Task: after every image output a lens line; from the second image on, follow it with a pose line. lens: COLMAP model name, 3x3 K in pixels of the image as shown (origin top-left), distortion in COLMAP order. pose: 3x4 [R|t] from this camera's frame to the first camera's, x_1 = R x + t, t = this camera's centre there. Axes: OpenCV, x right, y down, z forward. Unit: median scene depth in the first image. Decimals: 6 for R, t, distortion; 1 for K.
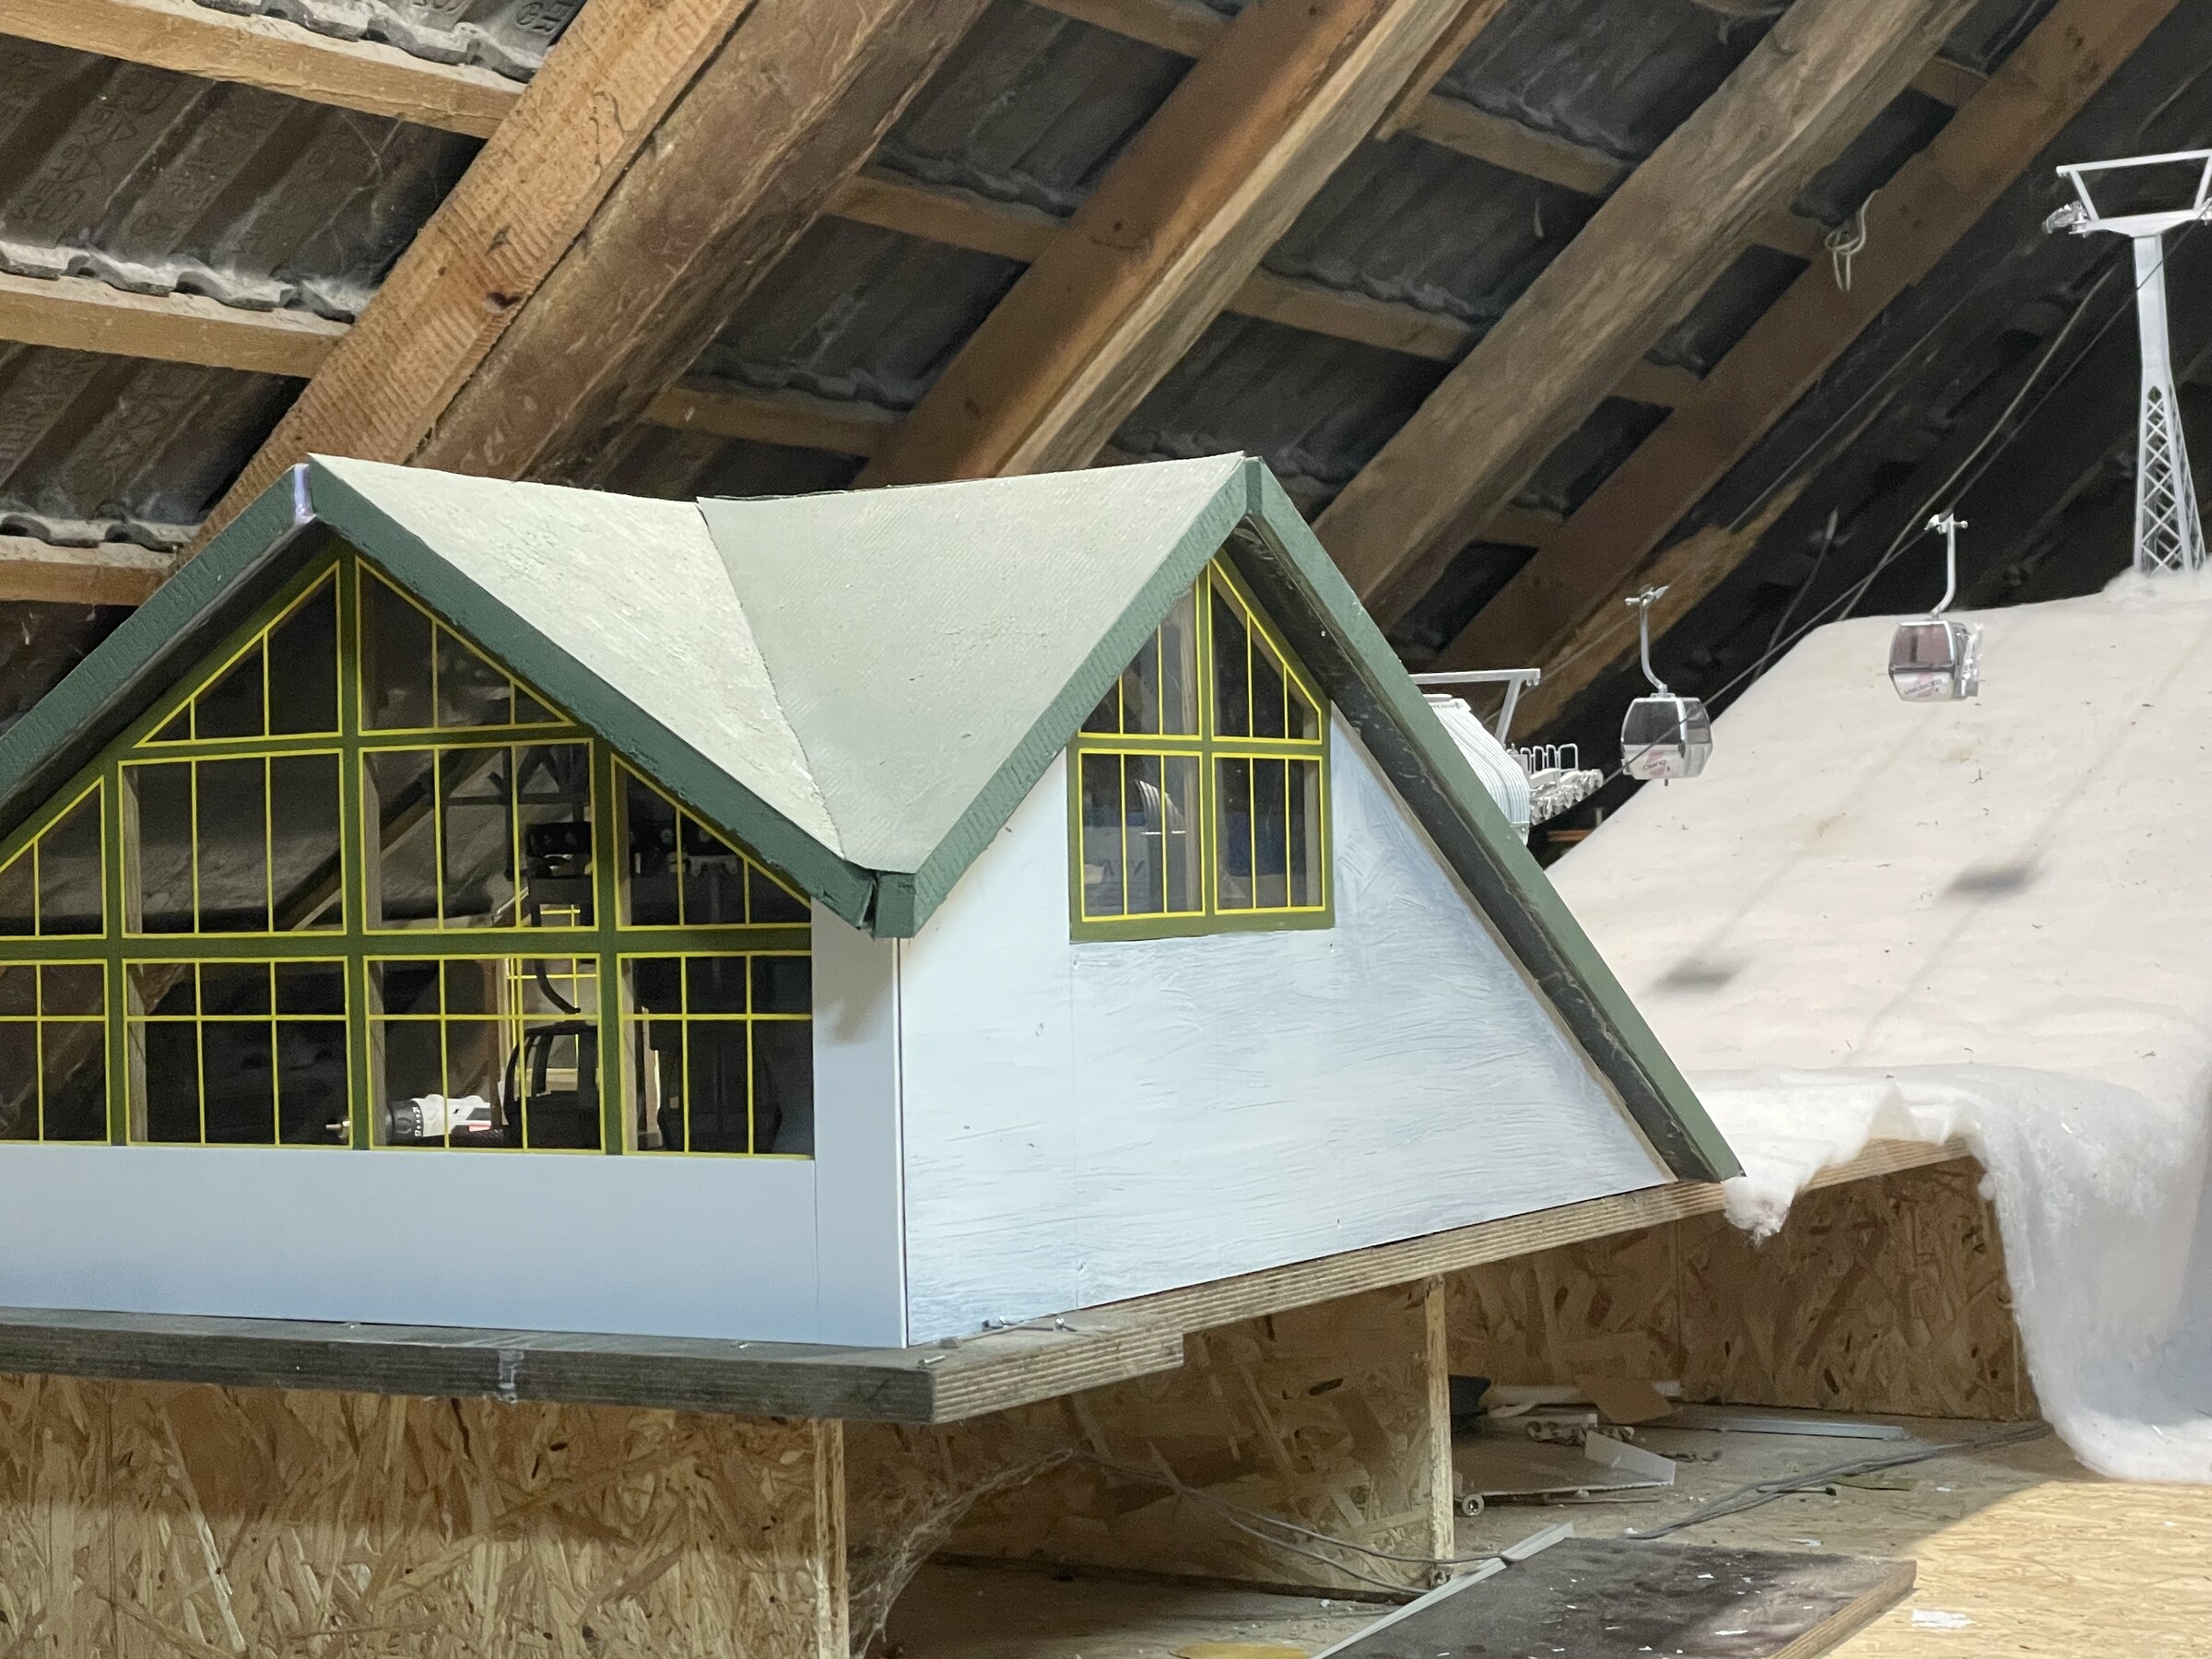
lens RADIAL K [[4003.4, 0, 1112.3], [0, 4003.4, 823.5], [0, 0, 1]] dist [0.114077, 0.000000]
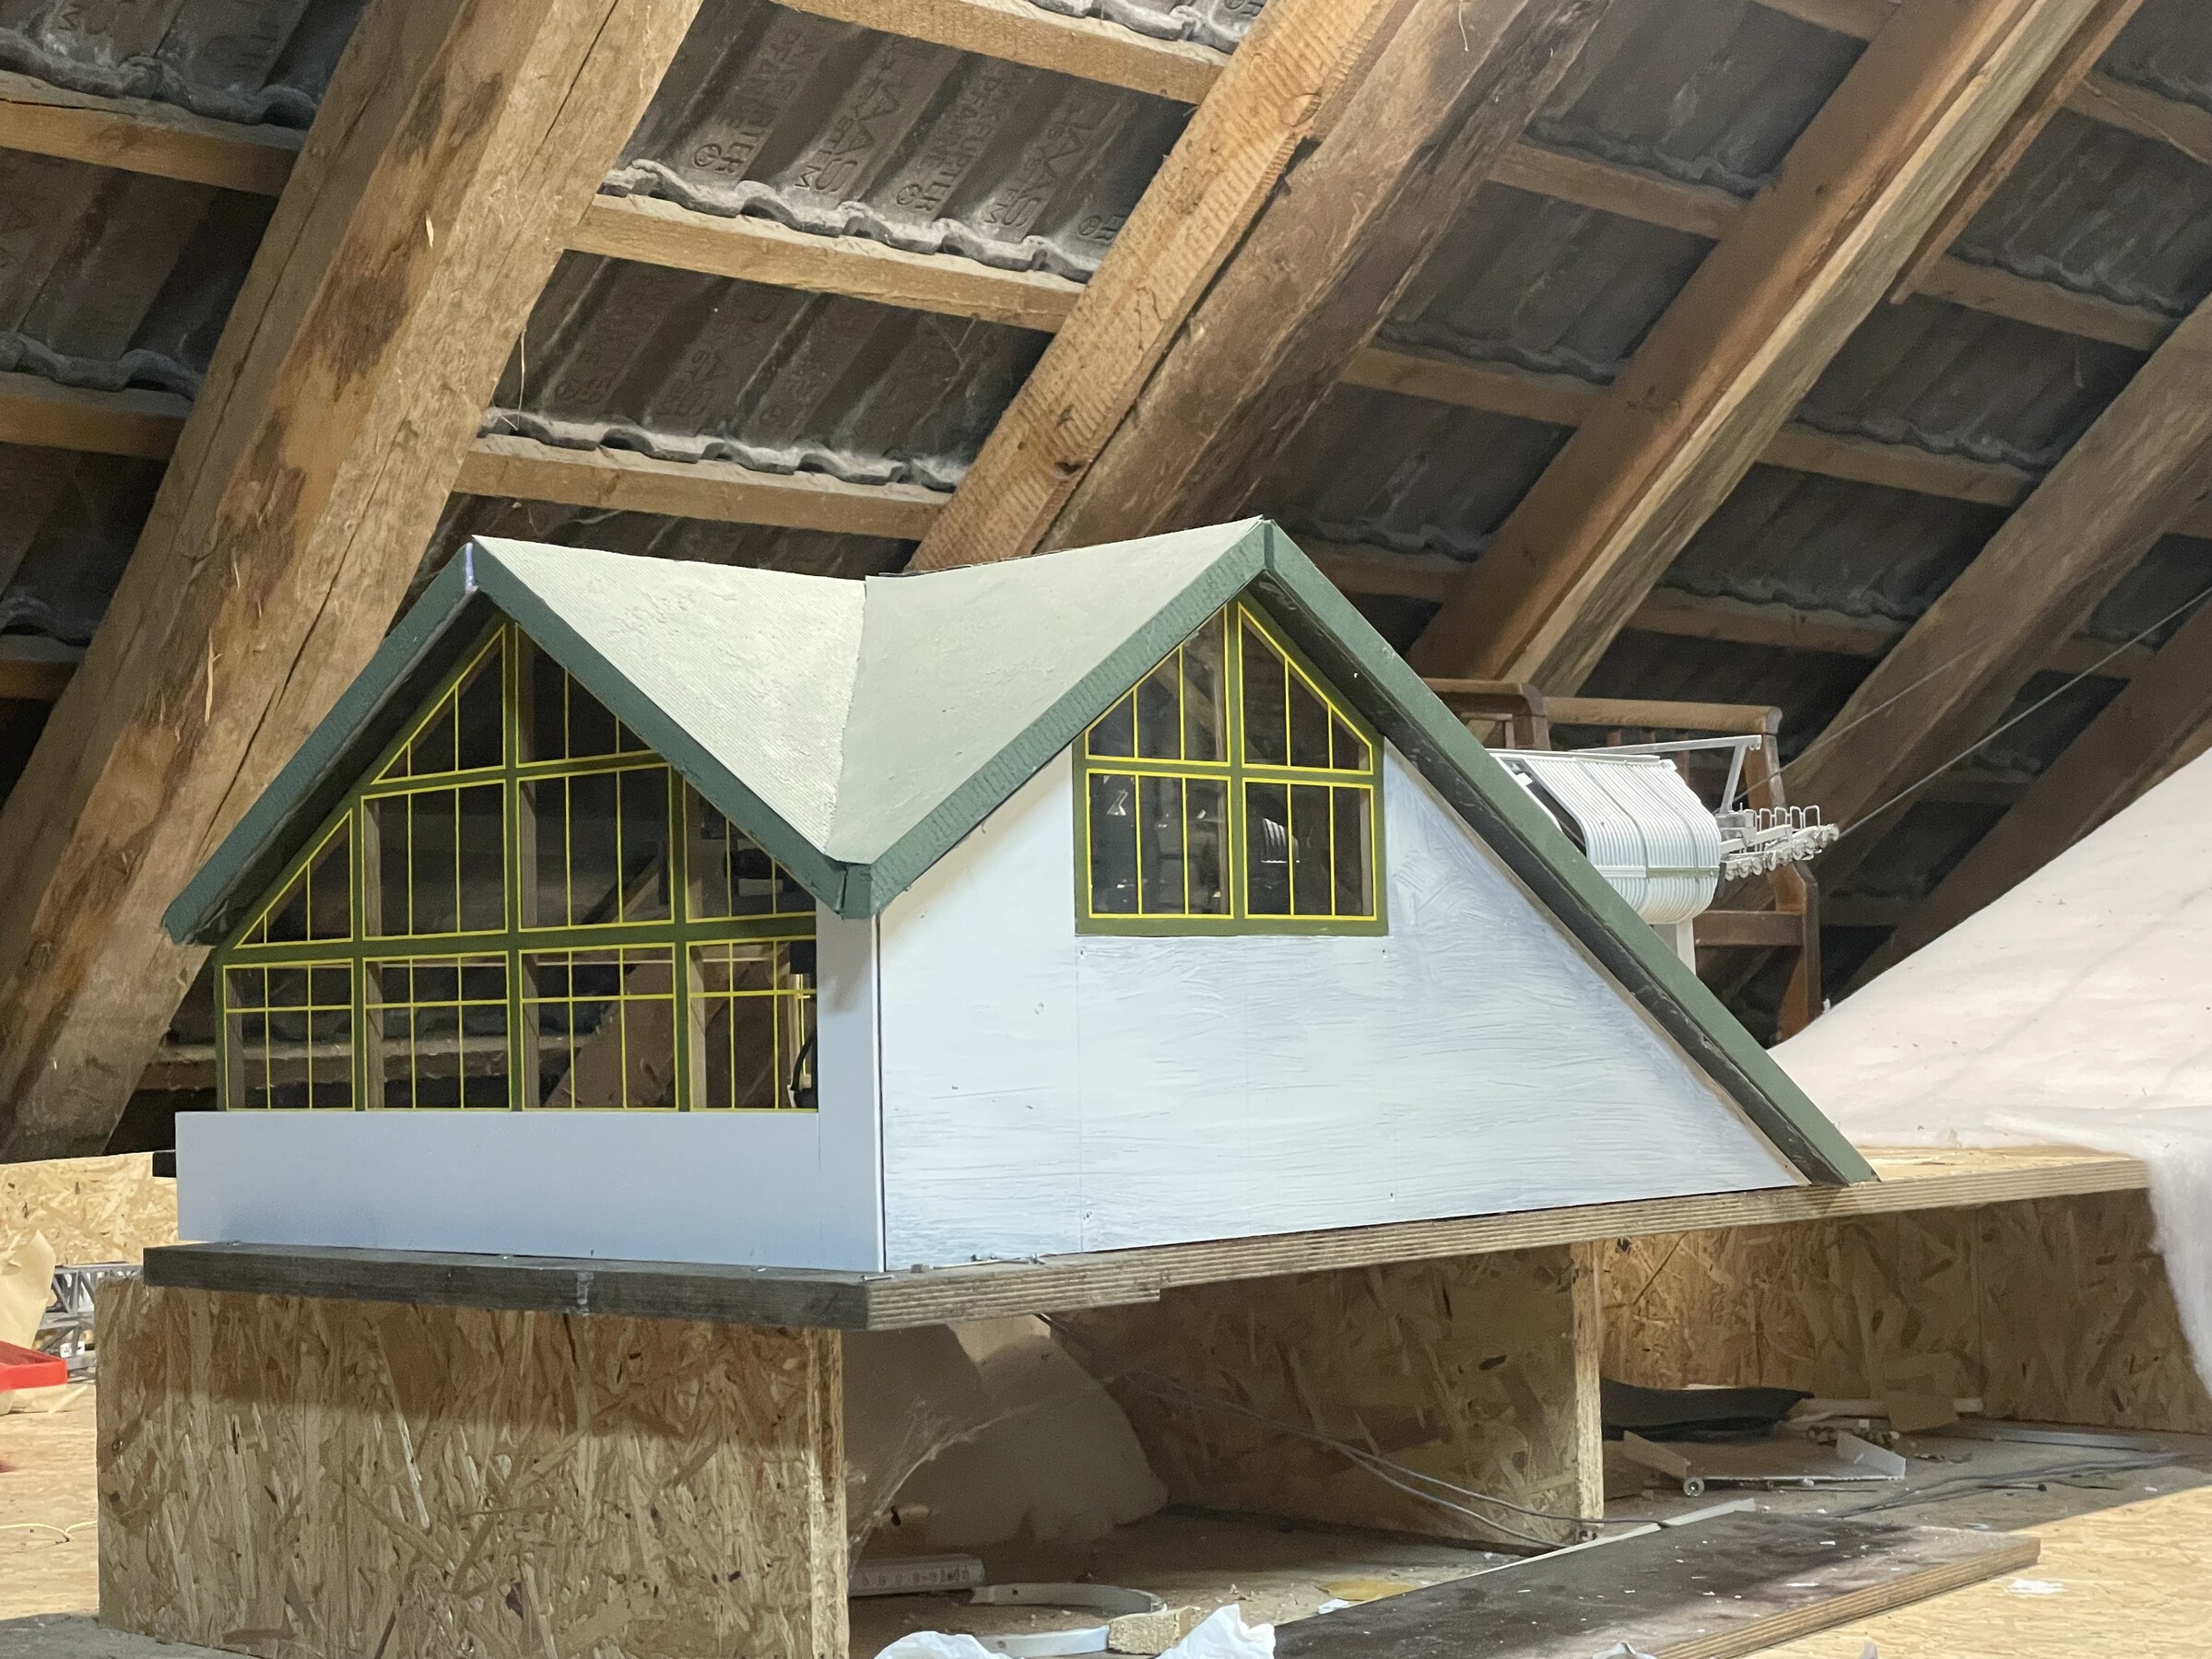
lens RADIAL K [[3520.4, 0, 1099.4], [0, 3520.4, 835.2], [0, 0, 1]] dist [0.113103, 0.000000]
pose [[0.974290, -0.009462, -0.225099, 0.171046], [0.001203, 0.999322, -0.036800, 0.028992], [0.225294, 0.035583, 0.973641, 0.004976]]
